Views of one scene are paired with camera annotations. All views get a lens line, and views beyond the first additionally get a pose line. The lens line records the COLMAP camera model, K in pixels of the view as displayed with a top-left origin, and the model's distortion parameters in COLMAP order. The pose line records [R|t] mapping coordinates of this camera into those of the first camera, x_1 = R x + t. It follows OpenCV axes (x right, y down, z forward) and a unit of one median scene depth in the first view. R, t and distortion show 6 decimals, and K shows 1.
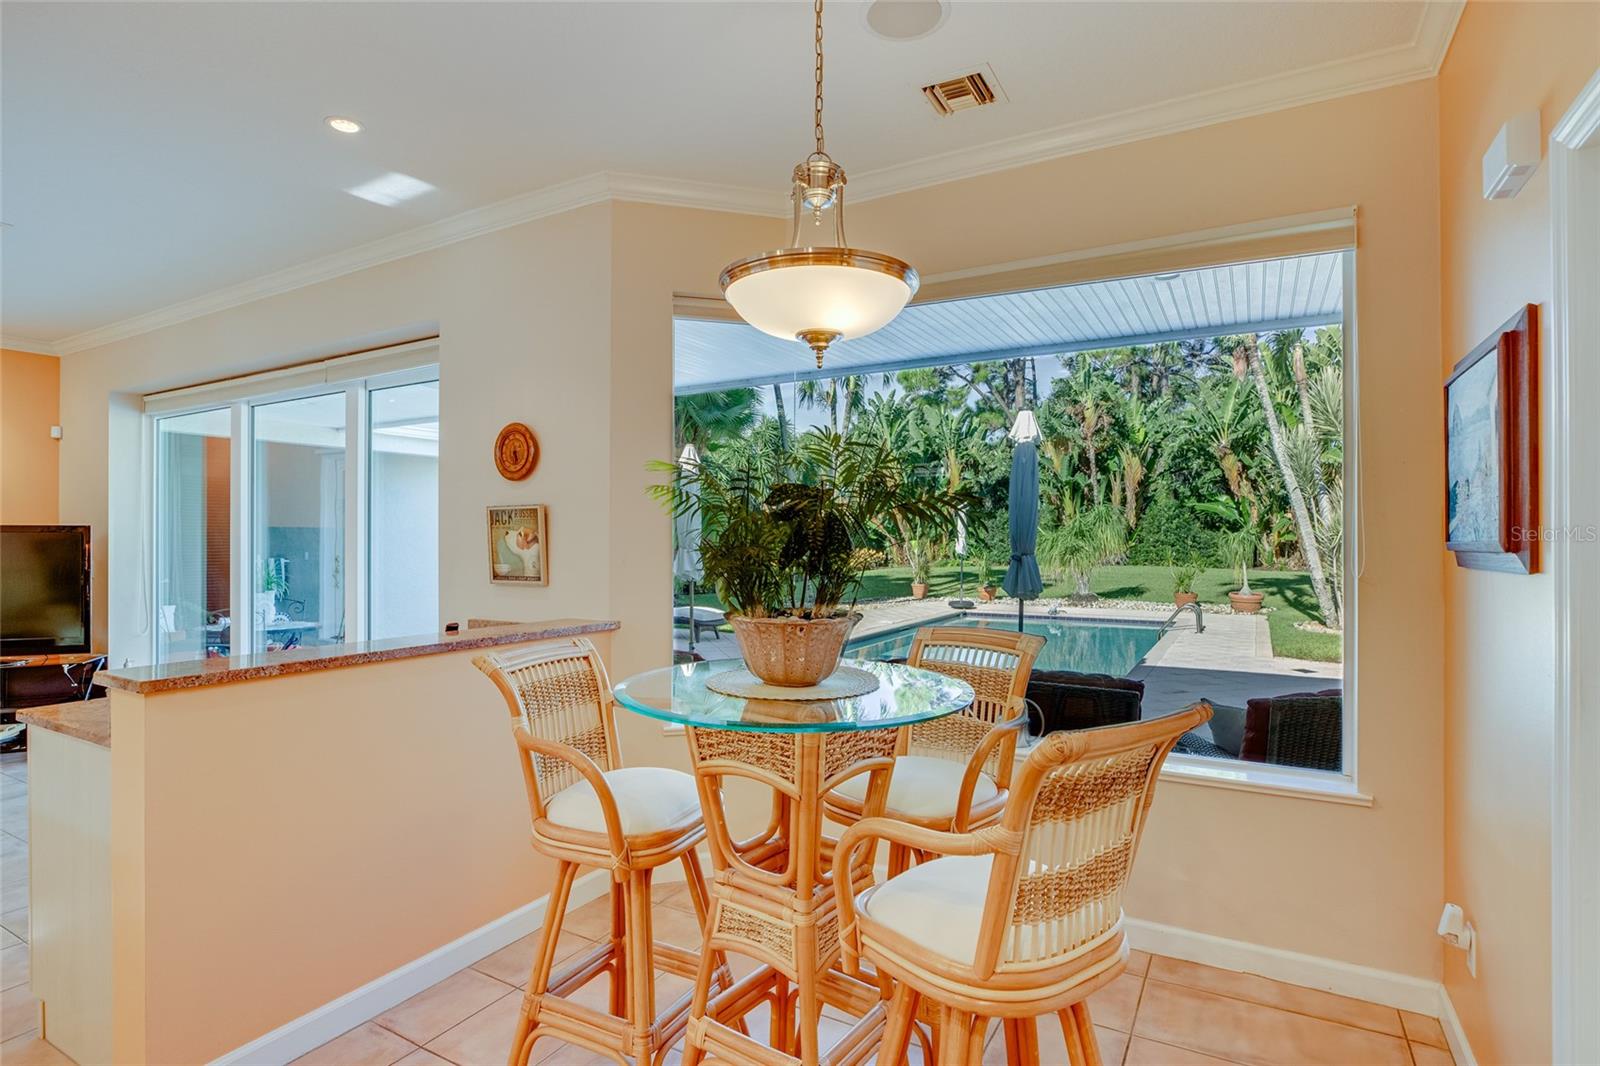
lens RADIAL K [[814.5, 0, 800.0], [0, 814.5, 533.0], [0, 0, 1]] dist [-0.039102, 0.016091]
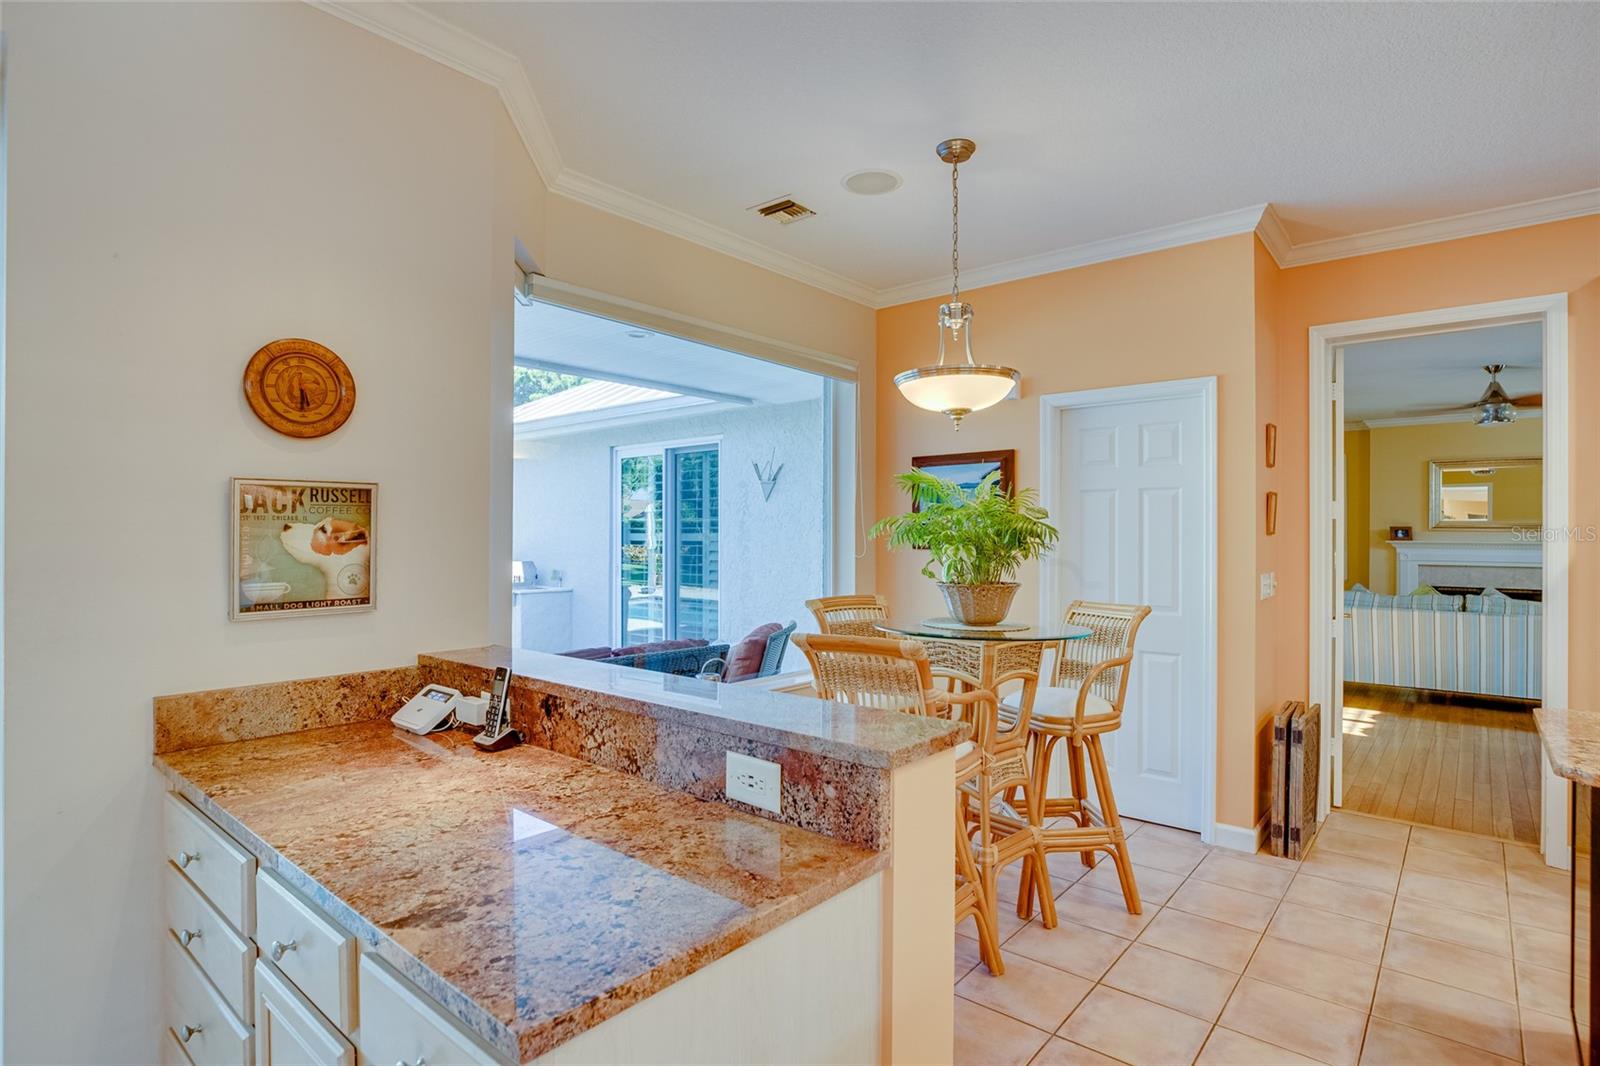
lens RADIAL K [[814.5, 0, 800.0], [0, 814.5, 533.0], [0, 0, 1]] dist [-0.039102, 0.016091]
pose [[0.184841, 0.007293, 0.982741, -0.865514], [0.002290, 0.999967, -0.007852, 0.009590], [-0.982766, 0.003702, 0.184818, 0.548001]]
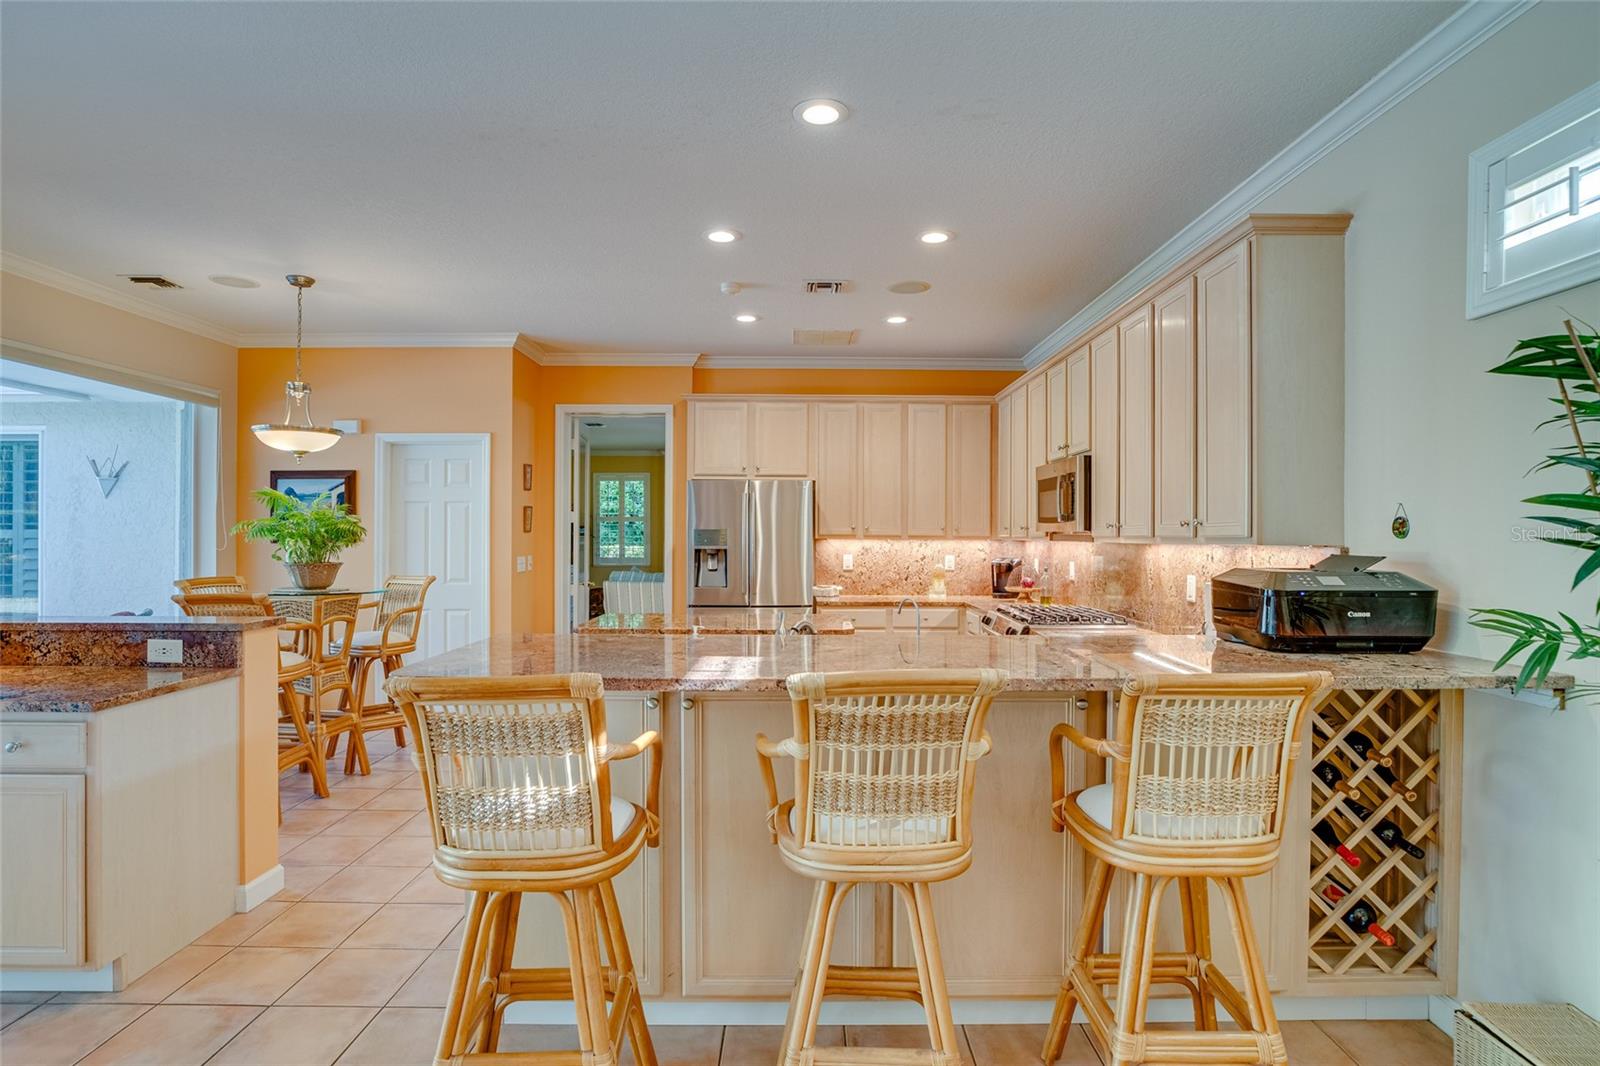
lens RADIAL K [[814.5, 0, 800.0], [0, 814.5, 533.0], [0, 0, 1]] dist [-0.039102, 0.016091]
pose [[-0.495638, 0.002676, 0.868525, -1.546727], [0.002625, 0.999995, -0.001583, 0.010549], [-0.868525, 0.001495, -0.495643, 0.482322]]
